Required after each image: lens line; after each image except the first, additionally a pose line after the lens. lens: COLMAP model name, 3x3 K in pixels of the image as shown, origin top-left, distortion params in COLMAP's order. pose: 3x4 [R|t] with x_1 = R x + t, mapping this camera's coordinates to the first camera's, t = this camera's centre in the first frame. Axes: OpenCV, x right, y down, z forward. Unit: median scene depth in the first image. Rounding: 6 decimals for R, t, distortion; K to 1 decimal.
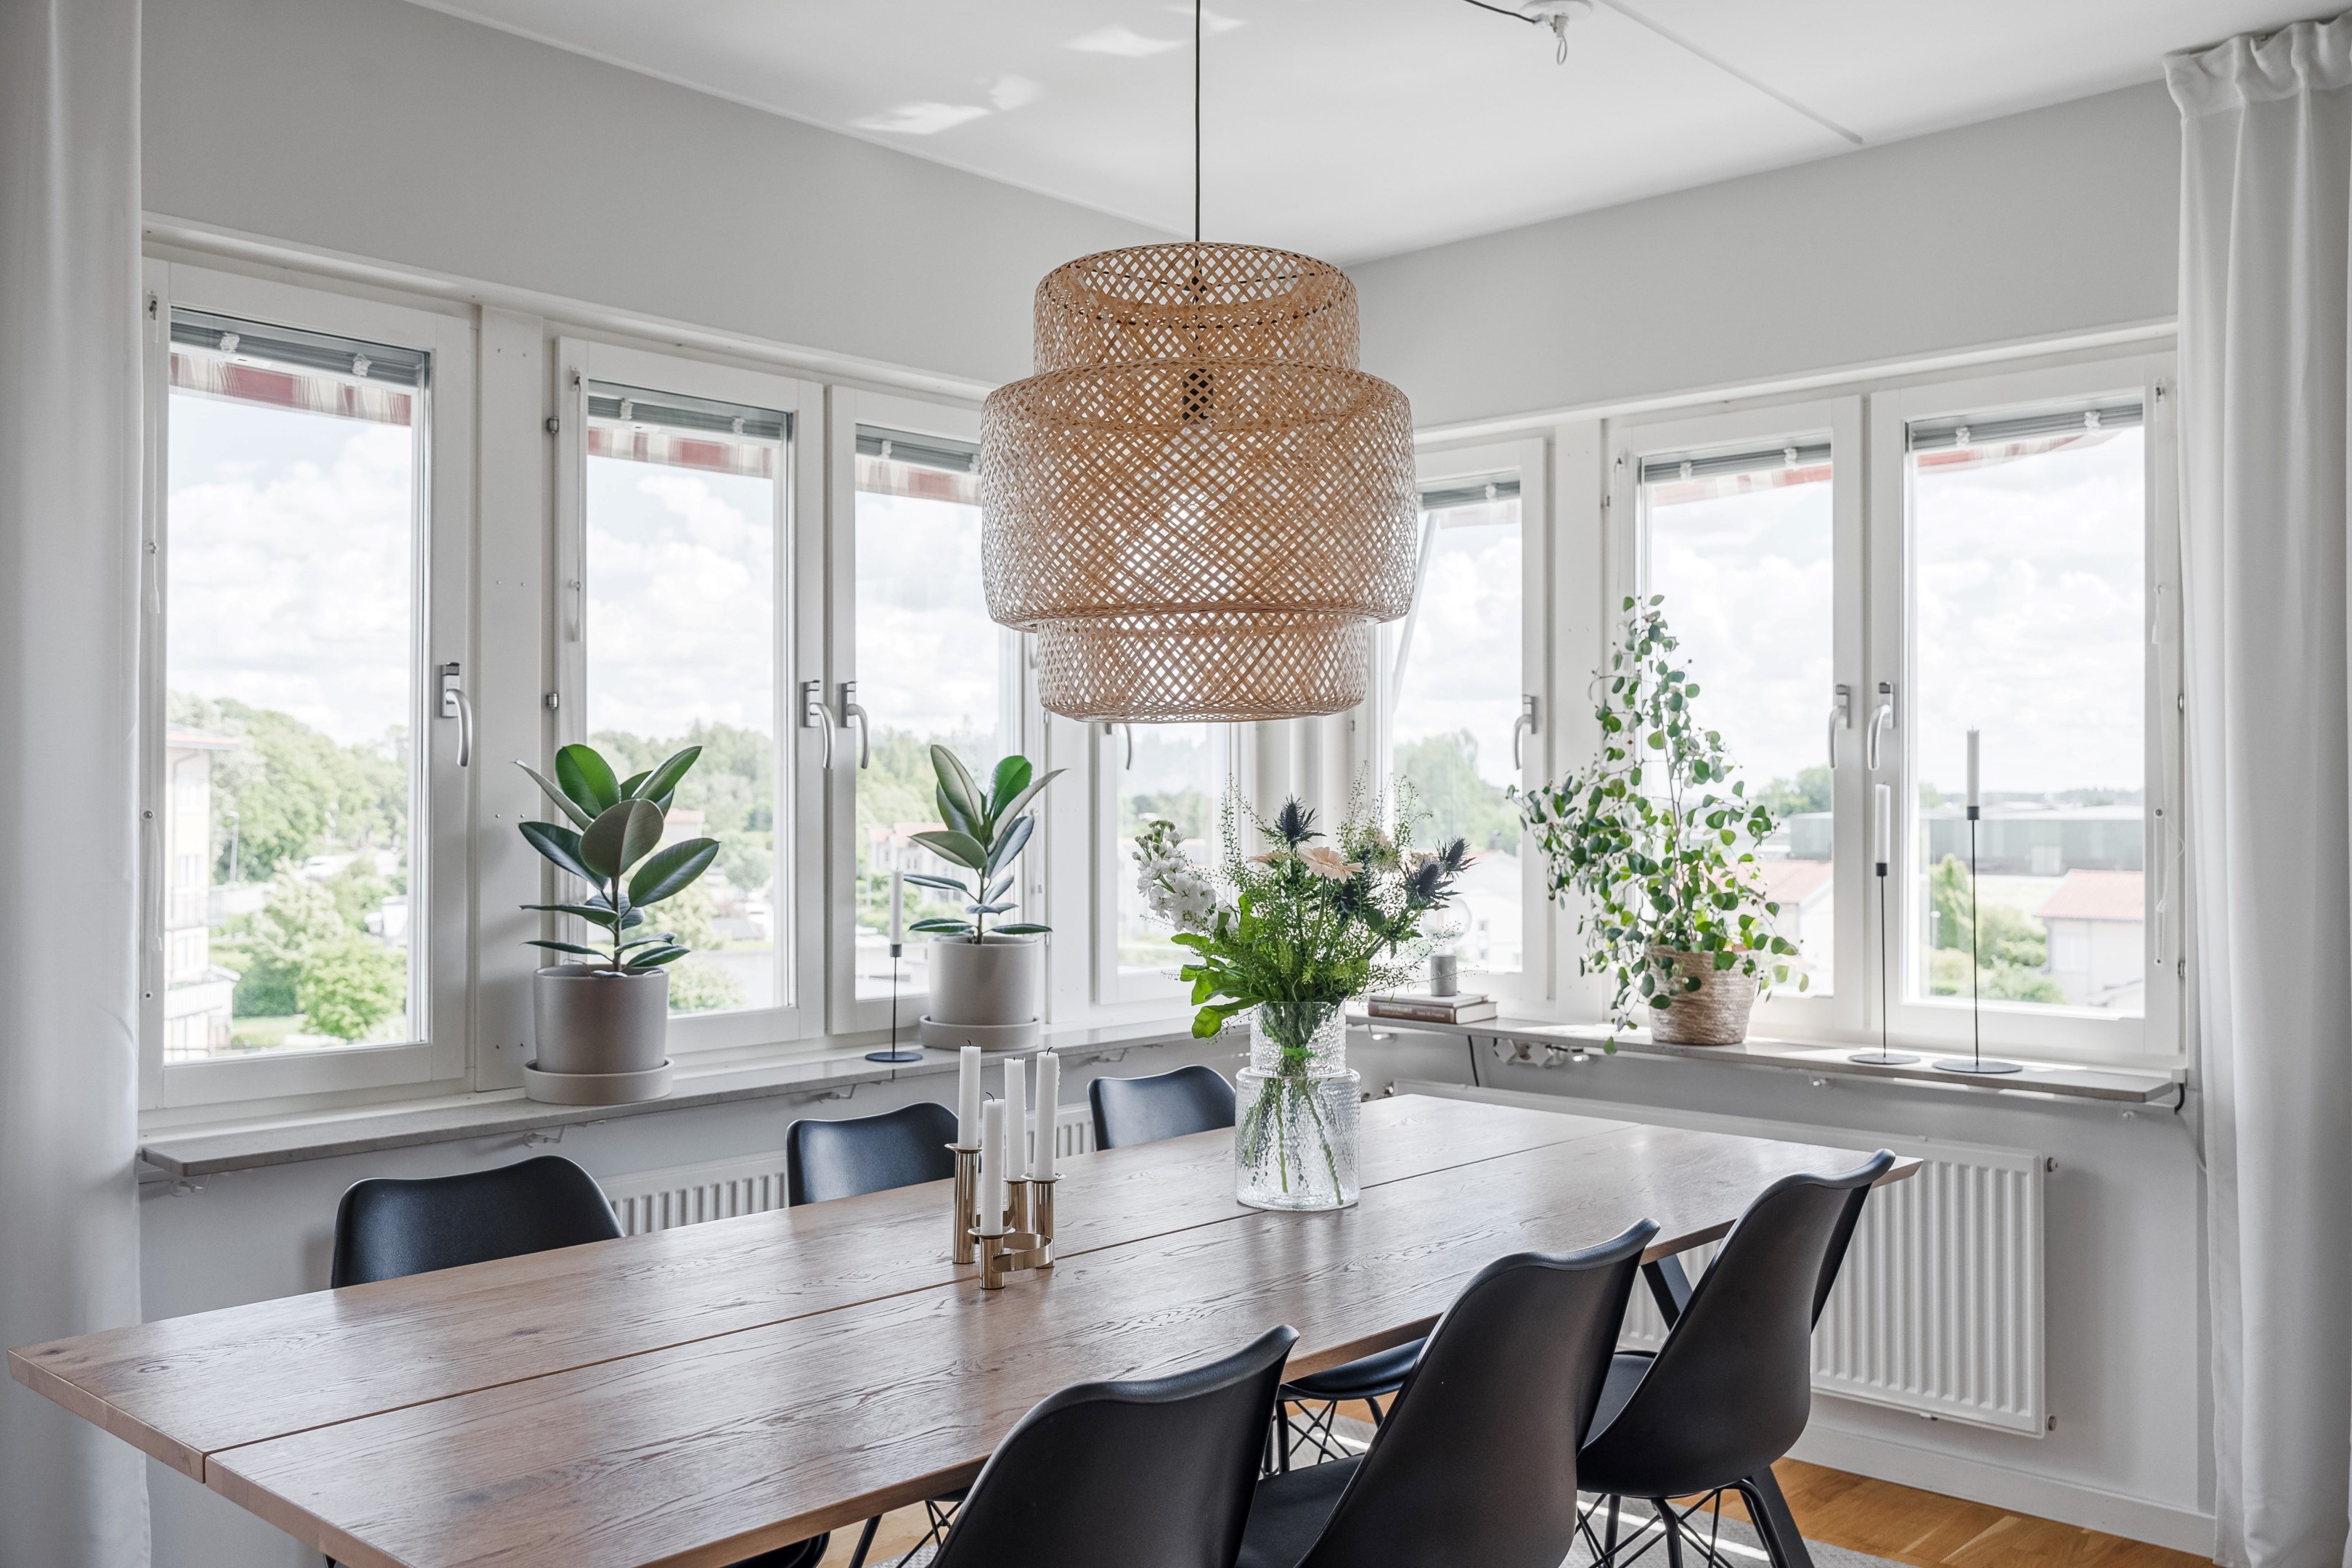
lens RADIAL K [[2012.4, 0, 1187.3], [0, 2012.4, 791.2], [0, 0, 1]] dist [-0.011797, 0.017866]
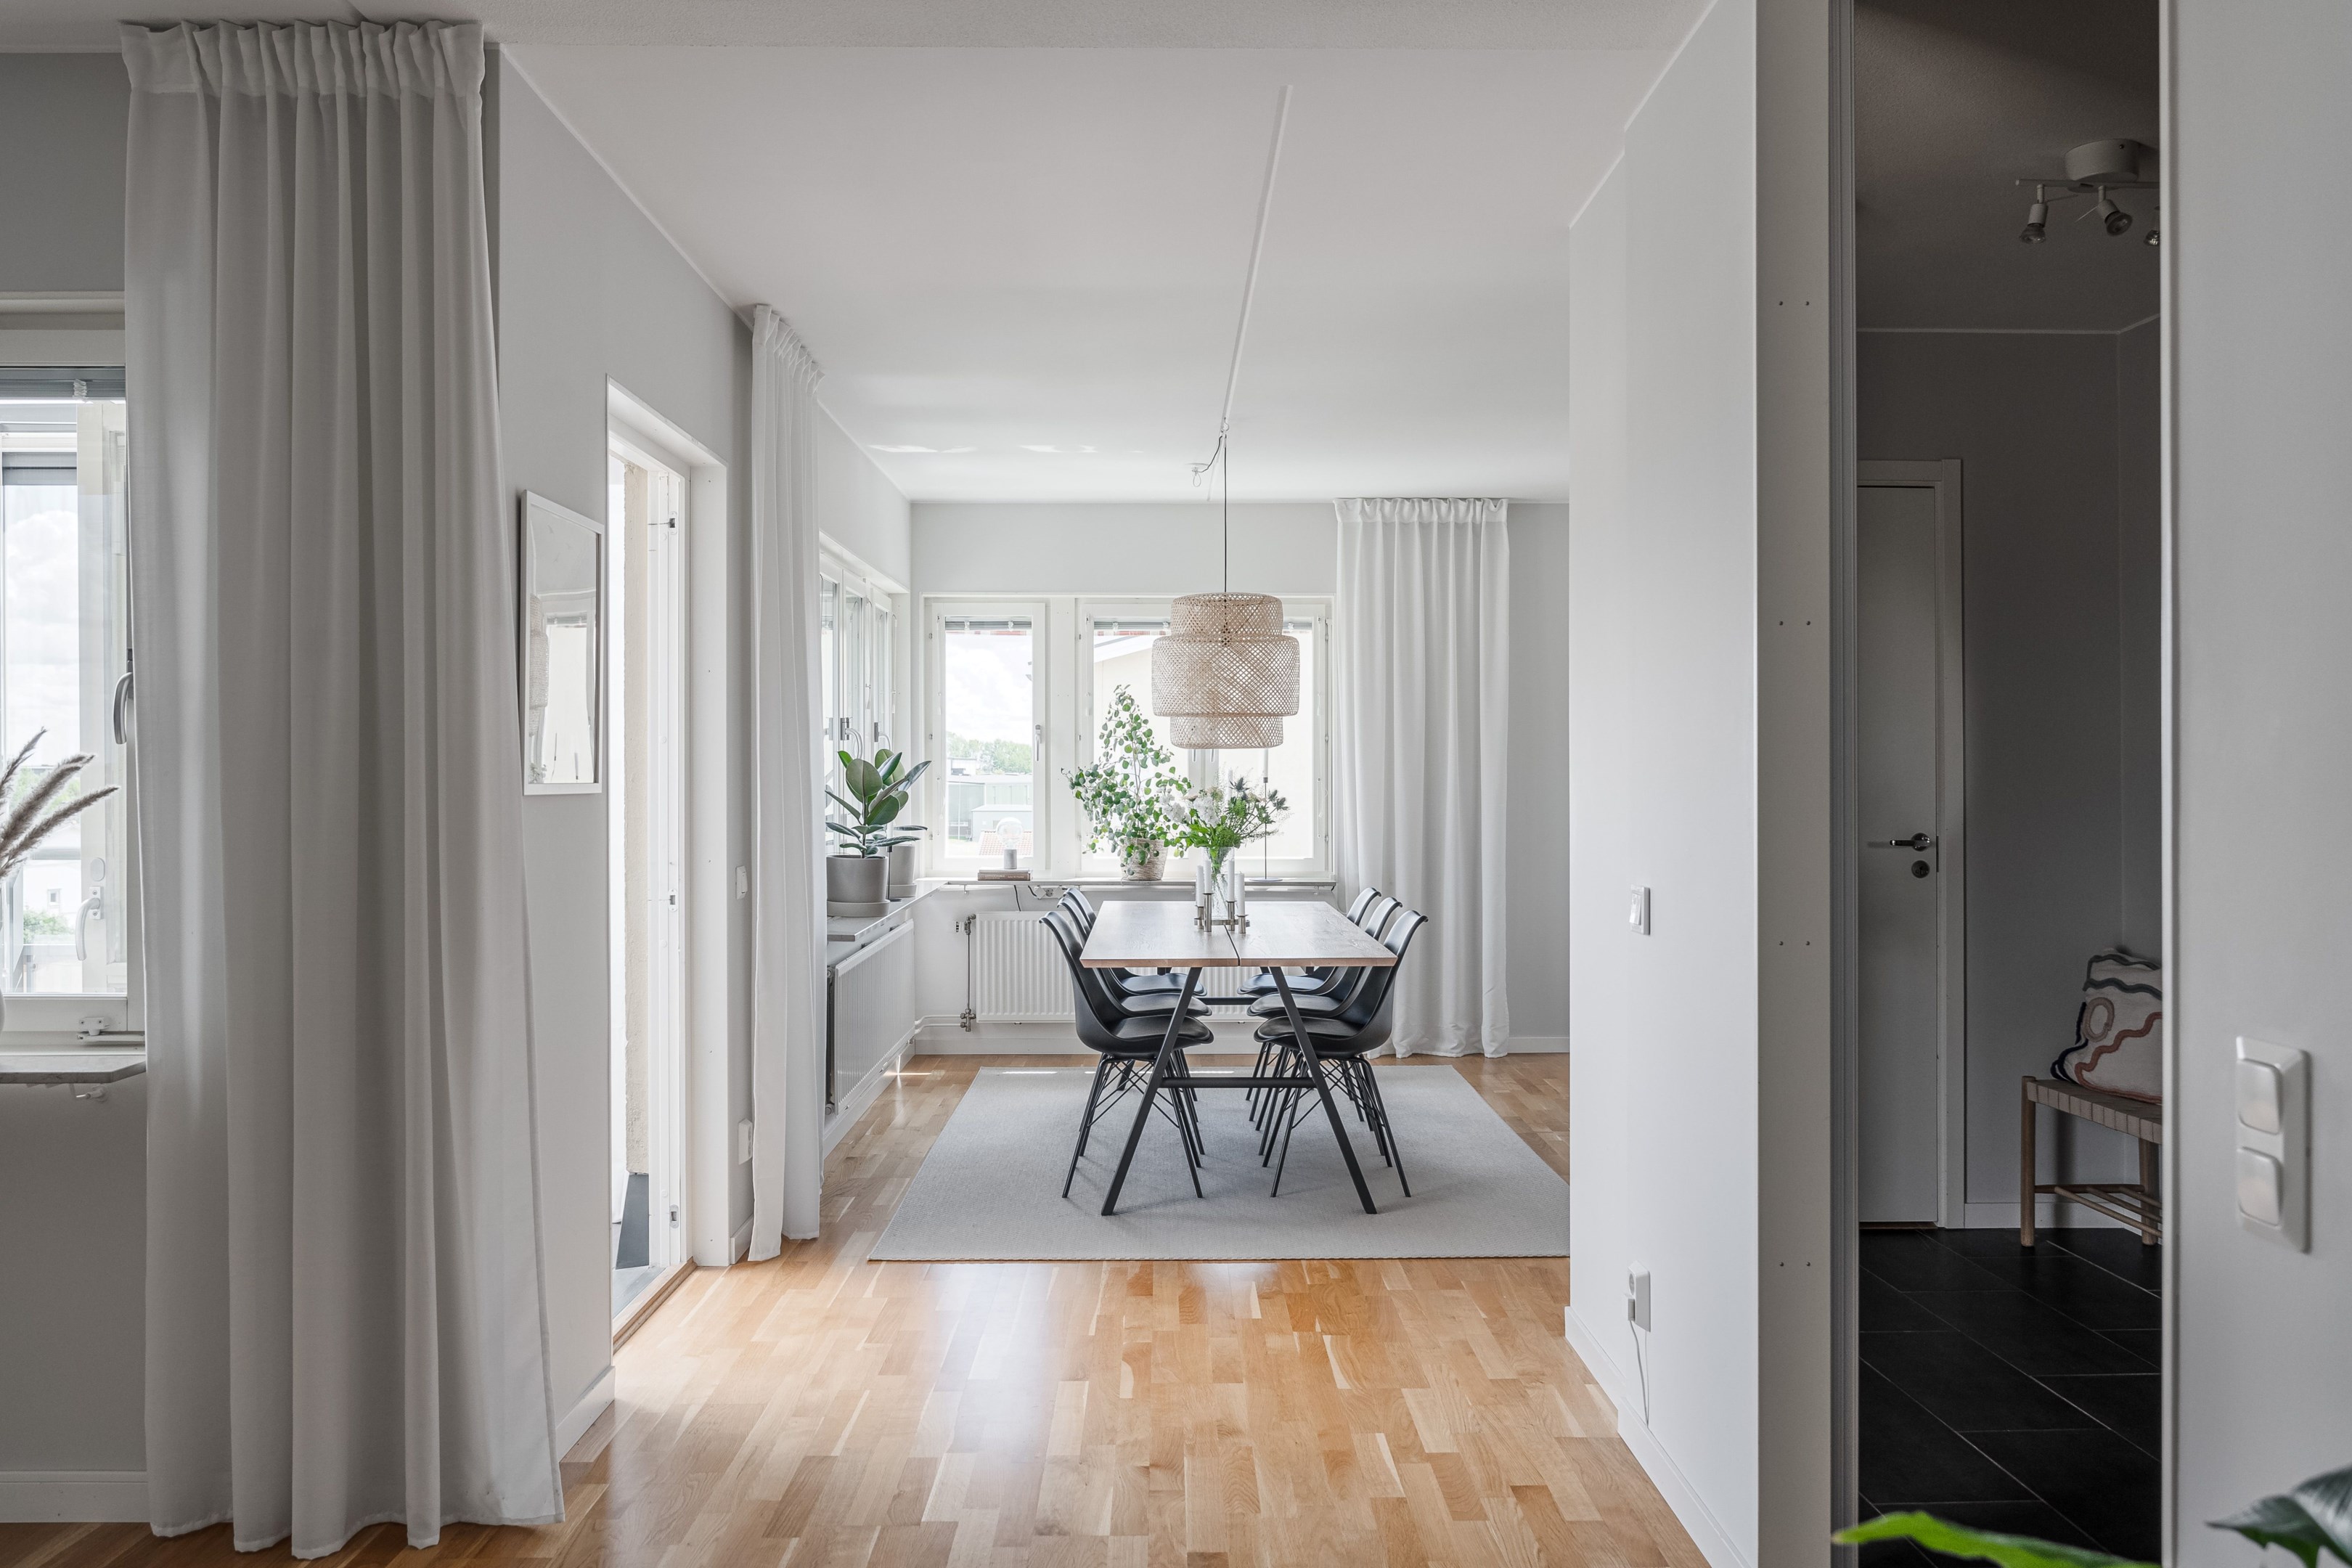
lens RADIAL K [[1830.9, 0, 1178.3], [0, 1830.9, 787.0], [0, 0, 1]] dist [-0.002072, -0.000799]
pose [[0.724904, -0.005726, 0.688826, -1.266086], [-0.004067, 0.999912, 0.012592, -0.009058], [-0.688838, -0.011929, 0.724818, -0.594744]]
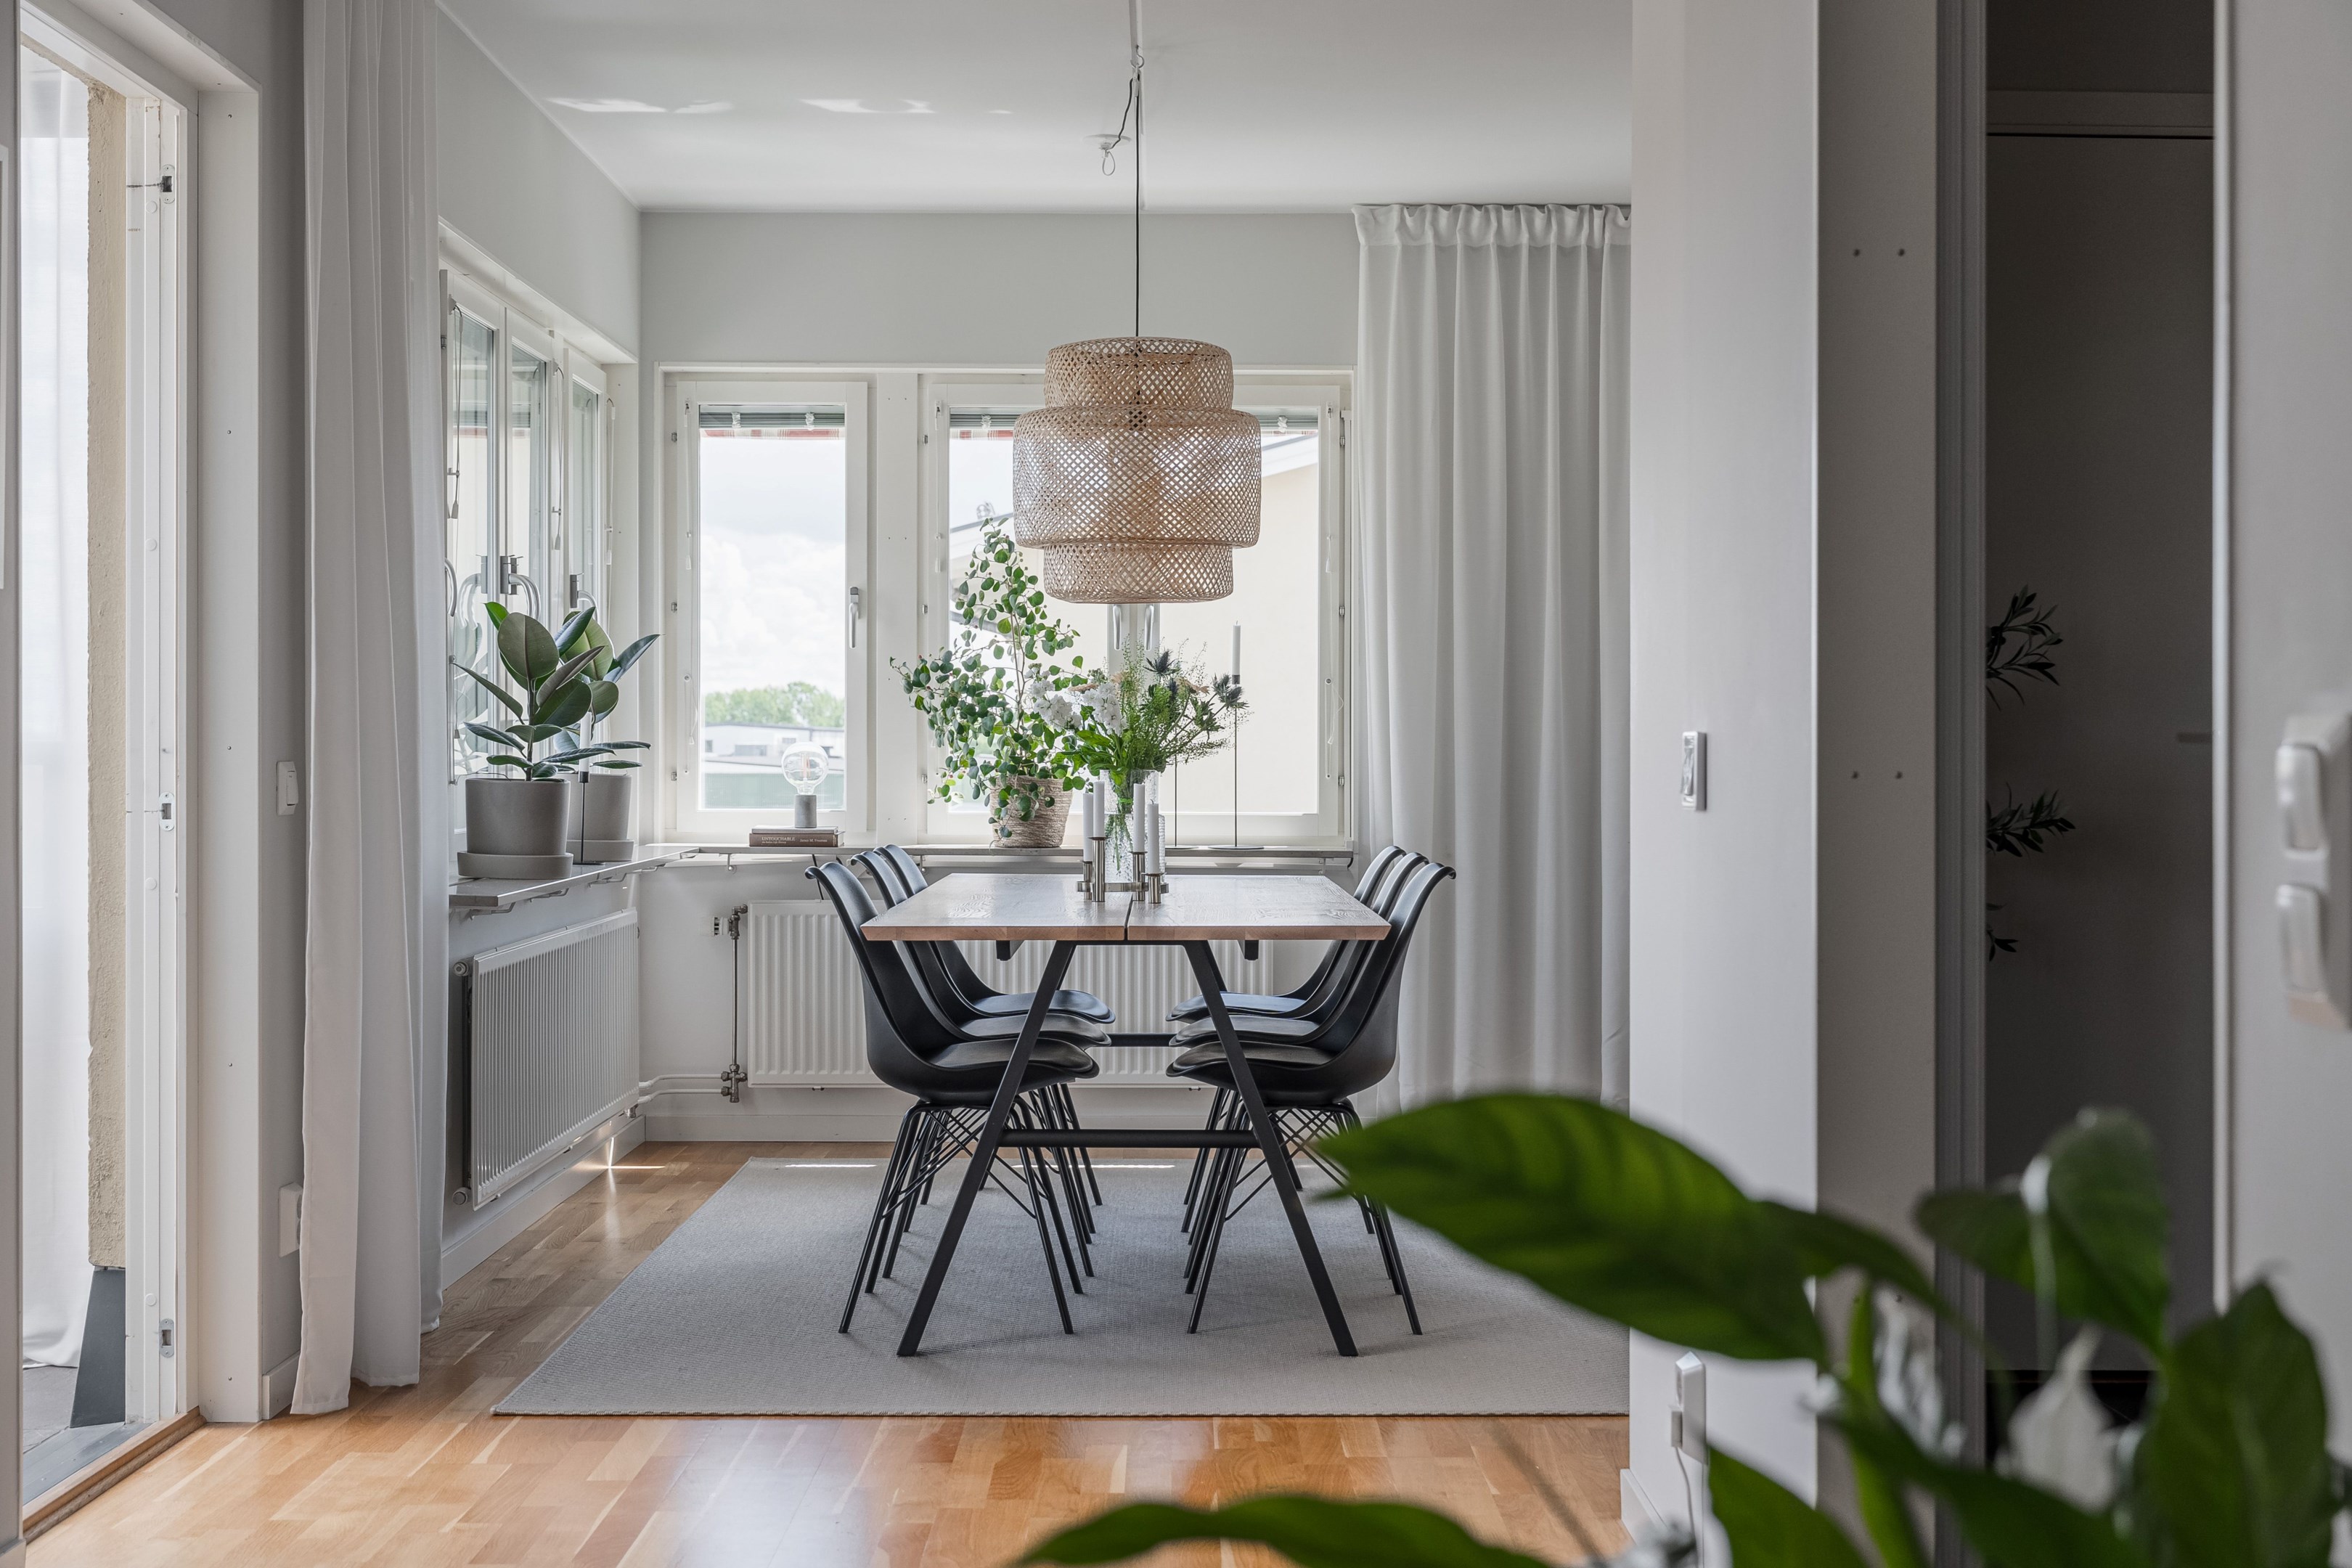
lens RADIAL K [[3149.4, 0, 1180.0], [0, 3149.4, 782.6], [0, 0, 1]] dist [0.027586, 0.000000]
pose [[0.731718, -0.002338, 0.681604, -1.233270], [-0.006697, 0.999921, 0.010620, 0.062253], [-0.681575, -0.012336, 0.731645, -0.692279]]
